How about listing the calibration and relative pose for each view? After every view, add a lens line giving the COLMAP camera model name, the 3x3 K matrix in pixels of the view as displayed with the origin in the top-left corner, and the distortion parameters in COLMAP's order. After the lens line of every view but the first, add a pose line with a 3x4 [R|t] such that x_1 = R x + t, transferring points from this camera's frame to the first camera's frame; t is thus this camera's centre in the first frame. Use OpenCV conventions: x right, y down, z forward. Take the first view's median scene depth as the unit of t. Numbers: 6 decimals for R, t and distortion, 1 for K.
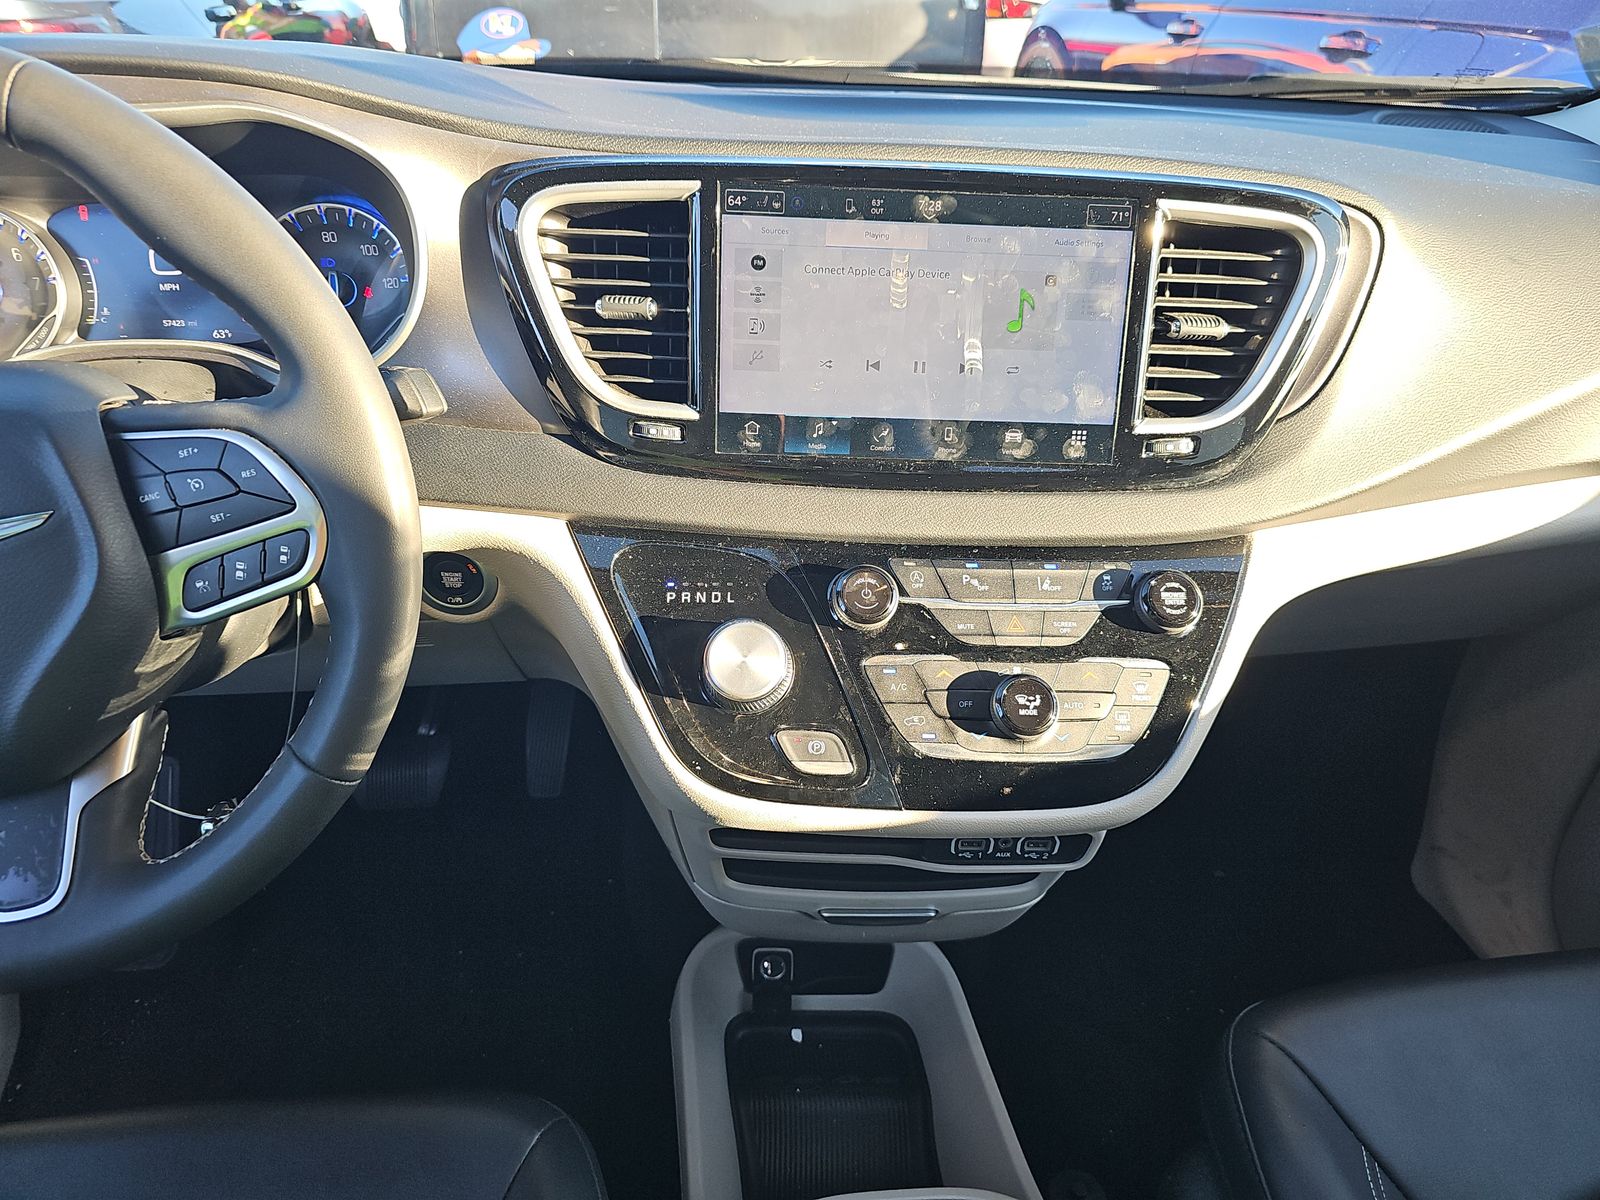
lens RADIAL K [[1064.4, 0, 799.6], [0, 1064.4, 609.5], [0, 0, 1]] dist [0.032329, -0.032596]
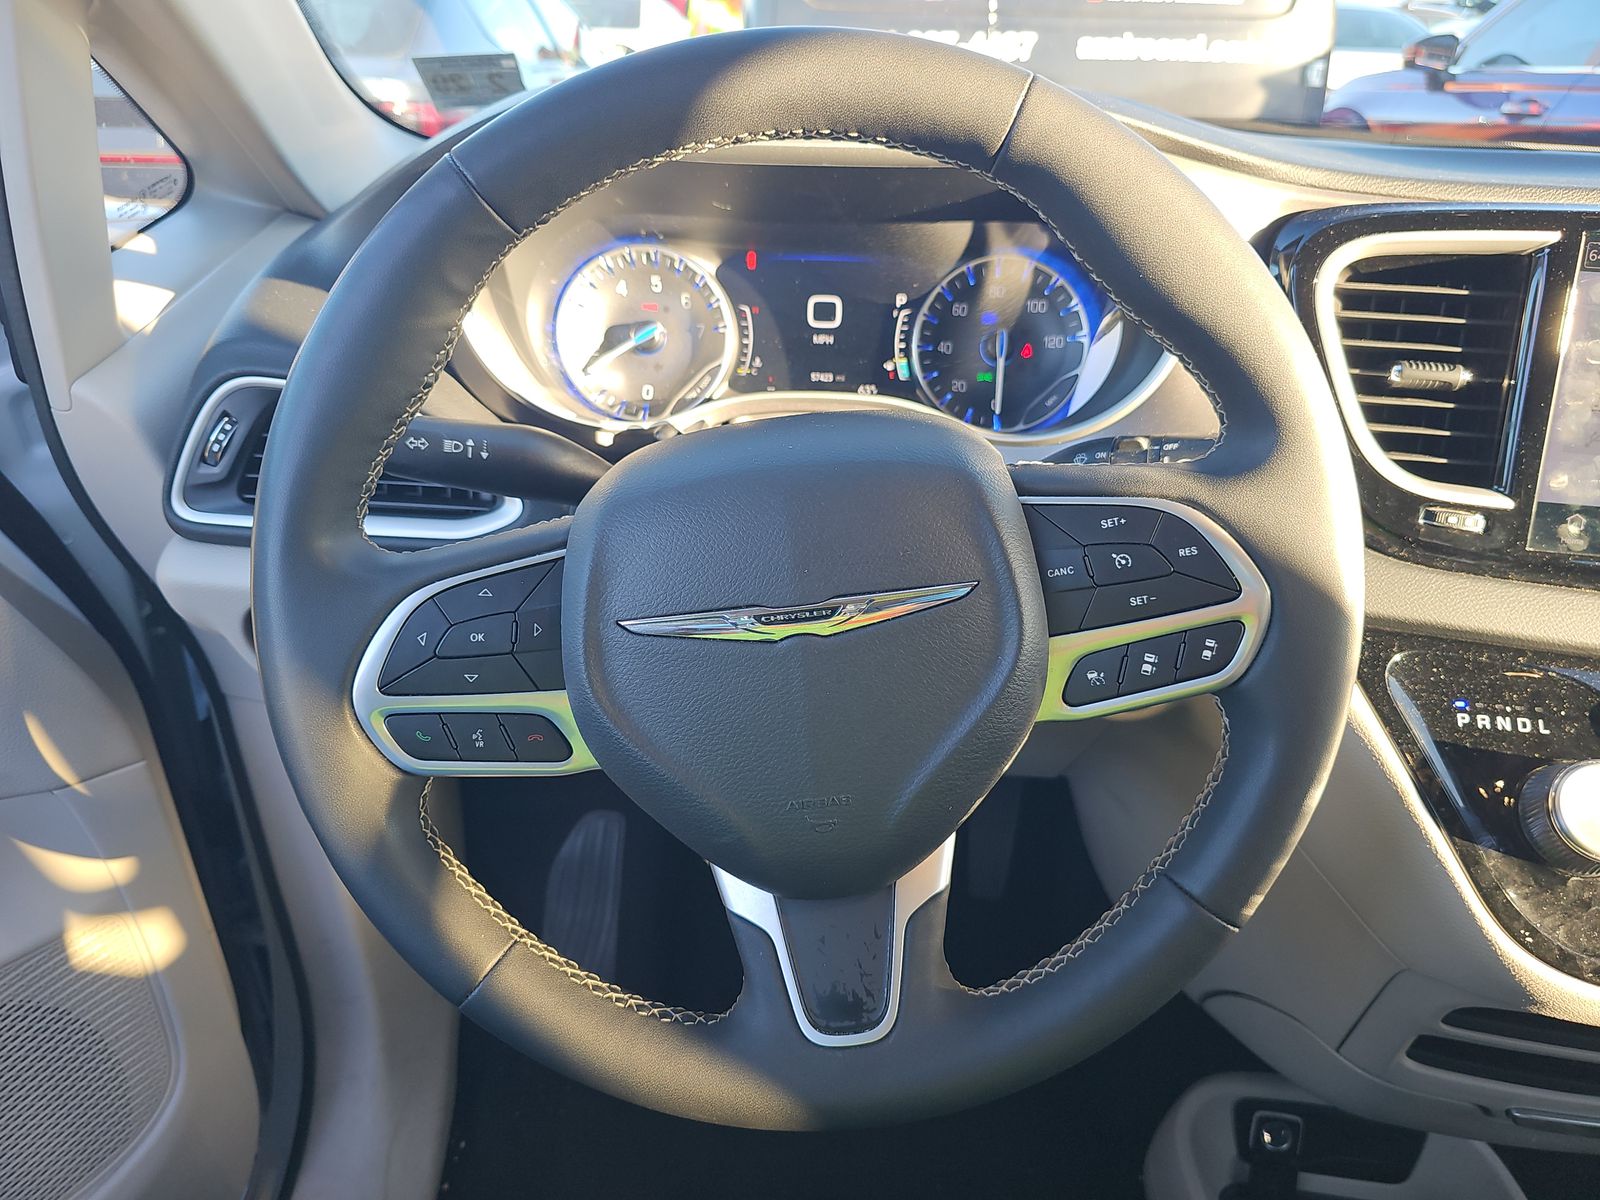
lens RADIAL K [[1064.4, 0, 790.7], [0, 1064.4, 595.9], [0, 0, 1]] dist [0.032329, -0.032596]
pose [[0.983491, 0.071119, -0.166396, -0.503251], [-0.083735, 0.994022, -0.070067, -0.005150], [0.160419, 0.082843, 0.983566, 0.091037]]
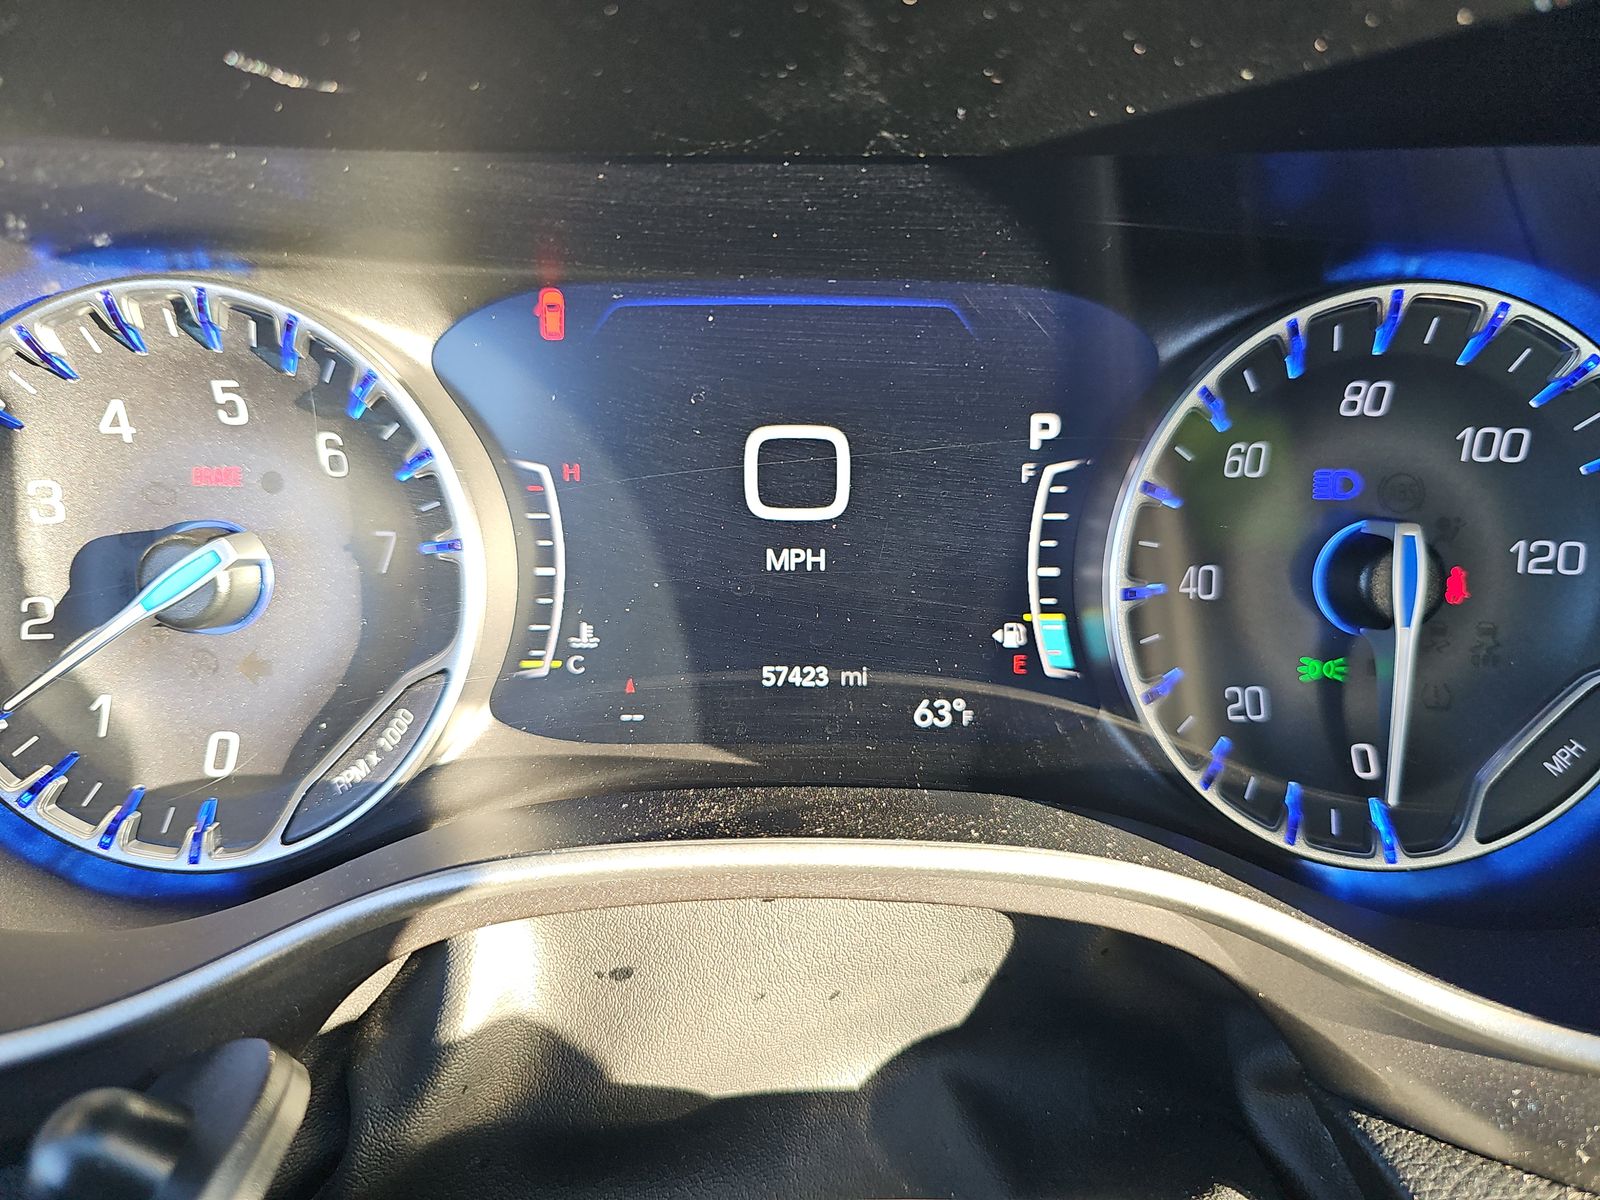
lens RADIAL K [[1064.4, 0, 789.2], [0, 1064.4, 554.8], [0, 0, 1]] dist [0.032329, -0.032596]
pose [[0.991260, 0.029877, -0.128495, -0.628374], [-0.045766, 0.991407, -0.122545, -0.302793], [0.123730, 0.127355, 0.984110, 0.809849]]
